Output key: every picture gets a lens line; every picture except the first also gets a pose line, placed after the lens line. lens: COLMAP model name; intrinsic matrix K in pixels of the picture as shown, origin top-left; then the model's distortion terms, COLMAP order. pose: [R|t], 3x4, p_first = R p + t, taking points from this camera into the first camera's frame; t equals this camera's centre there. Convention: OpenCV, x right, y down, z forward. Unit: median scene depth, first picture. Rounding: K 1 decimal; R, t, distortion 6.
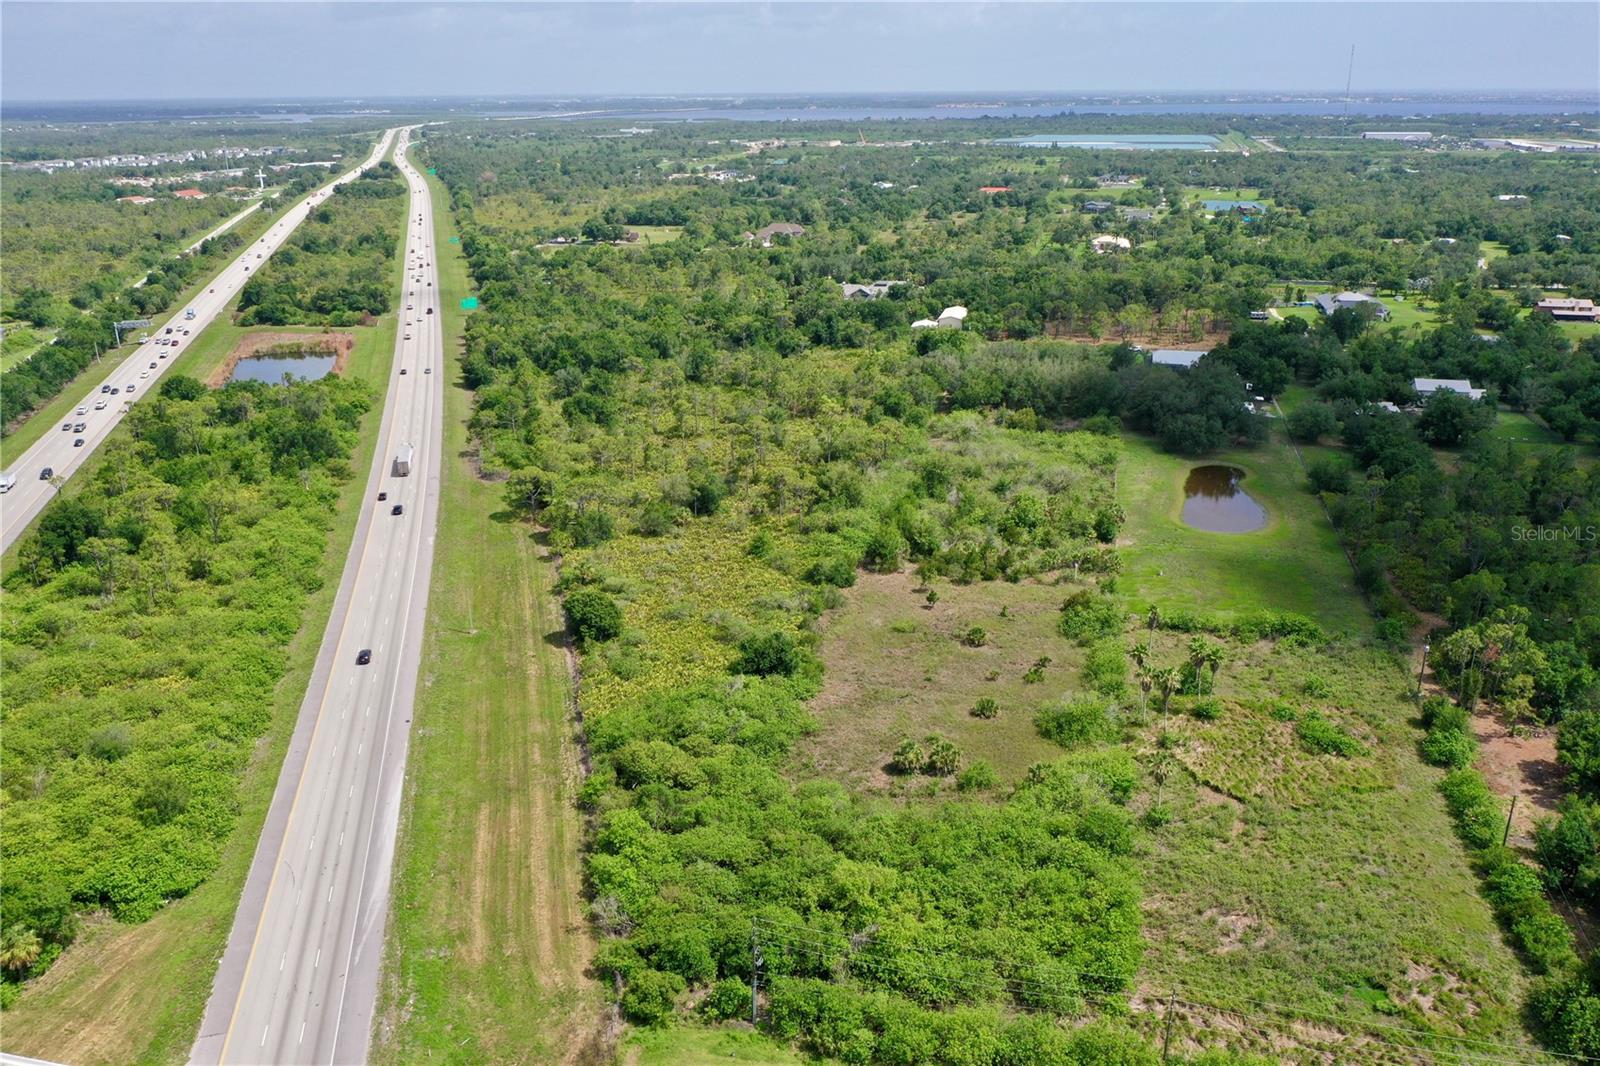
lens RADIAL K [[1258.9, 0, 800.0], [0, 1258.9, 533.0], [0, 0, 1]] dist [-0.006681, 0.002954]
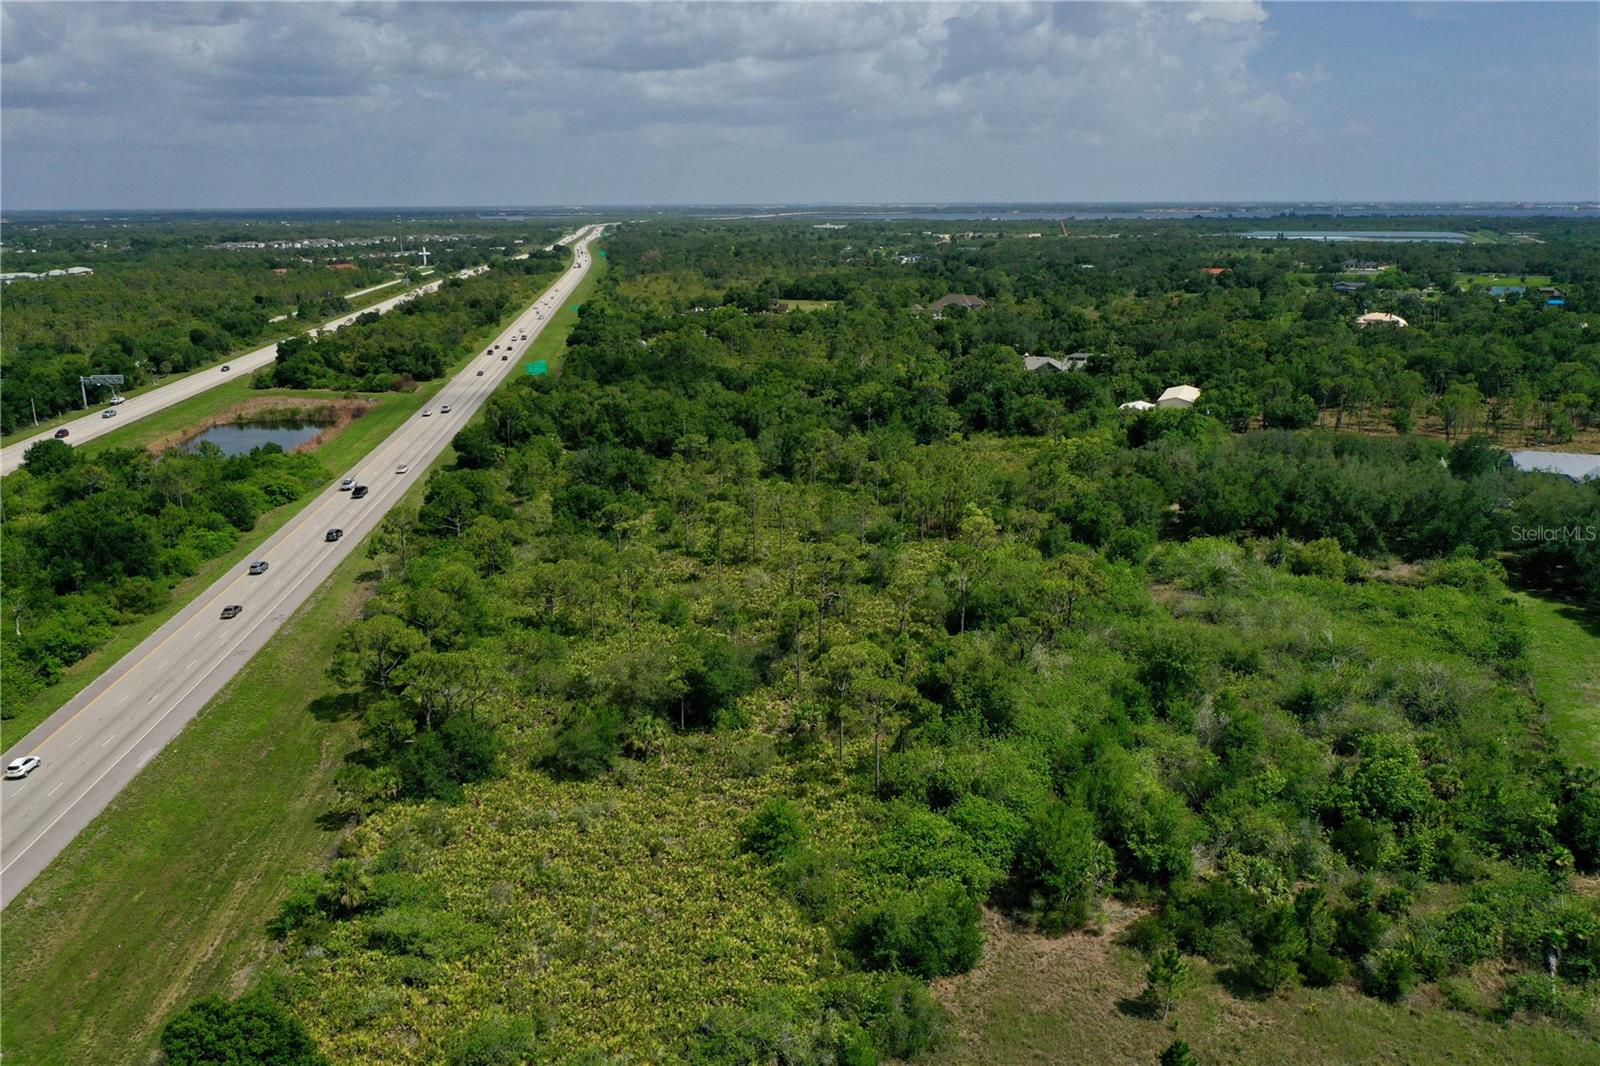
lens RADIAL K [[1258.9, 0, 800.0], [0, 1258.9, 533.0], [0, 0, 1]] dist [-0.006681, 0.002954]
pose [[0.987806, 0.041234, -0.150127, 0.034937], [-0.053229, 0.995627, -0.076772, -0.053071], [0.146305, 0.083827, 0.985681, 0.473227]]
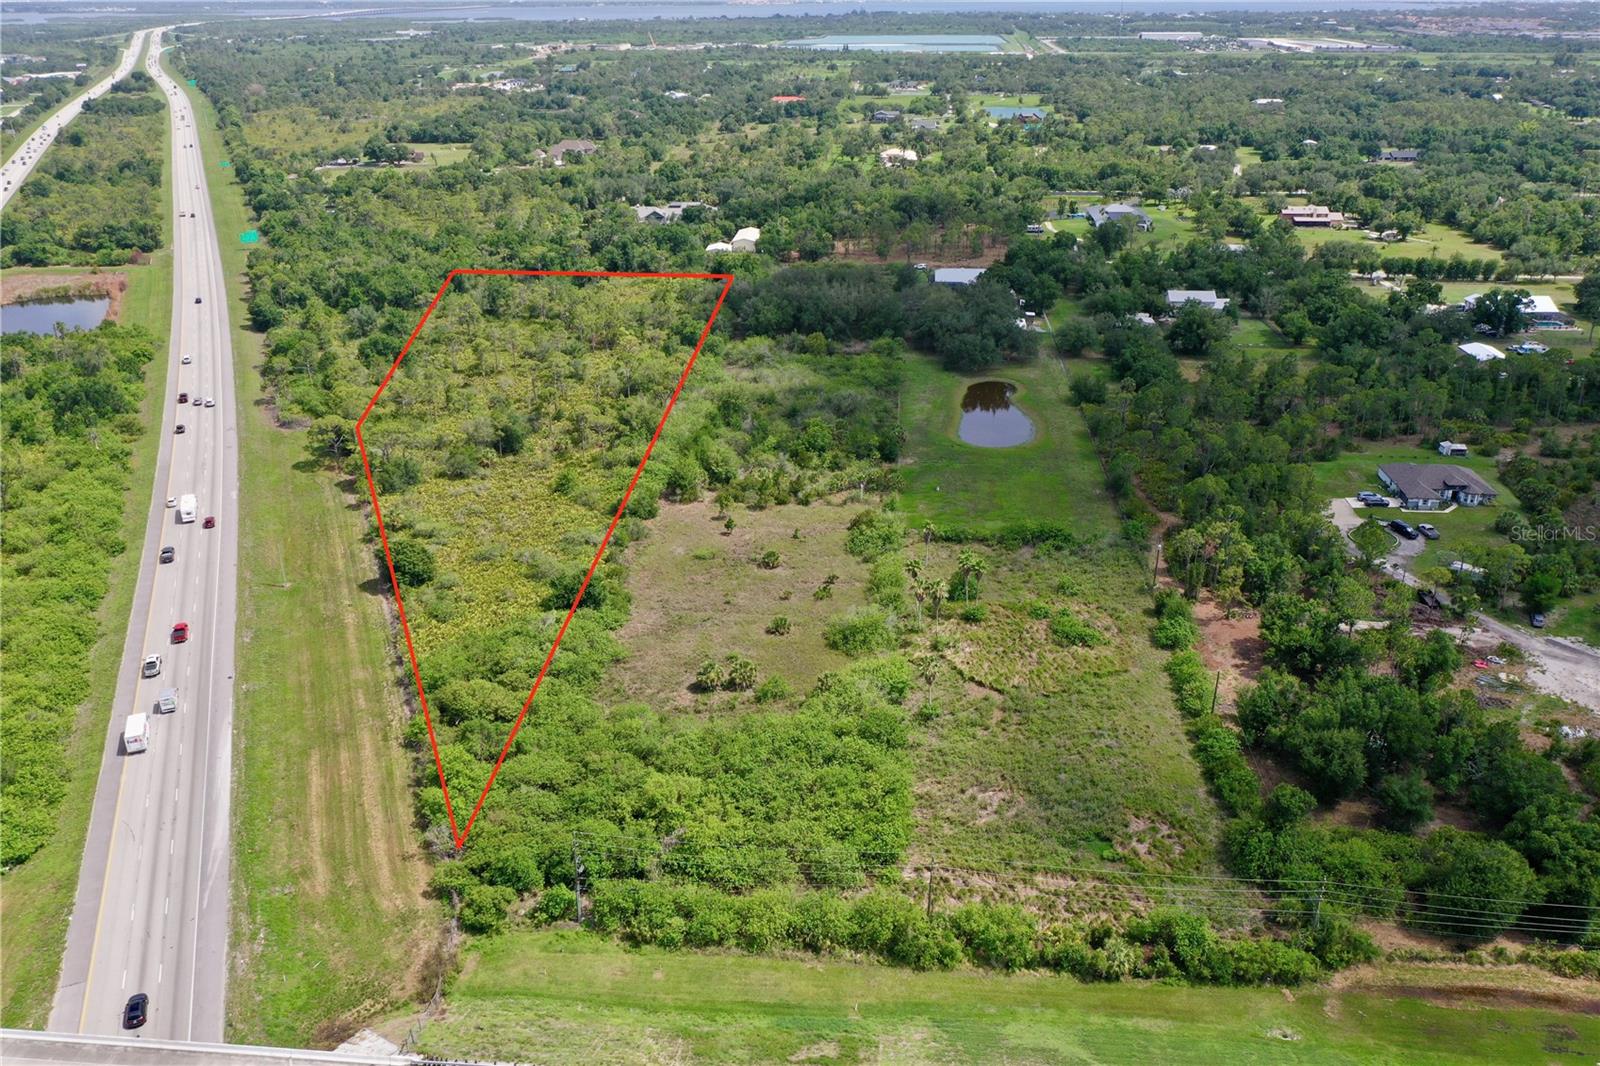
lens RADIAL K [[1258.9, 0, 800.0], [0, 1258.9, 533.0], [0, 0, 1]] dist [-0.006681, 0.002954]
pose [[0.988086, -0.059878, 0.141775, 0.008779], [0.049316, 0.995820, 0.076877, -0.016677], [-0.145786, -0.068969, 0.986909, -0.055370]]
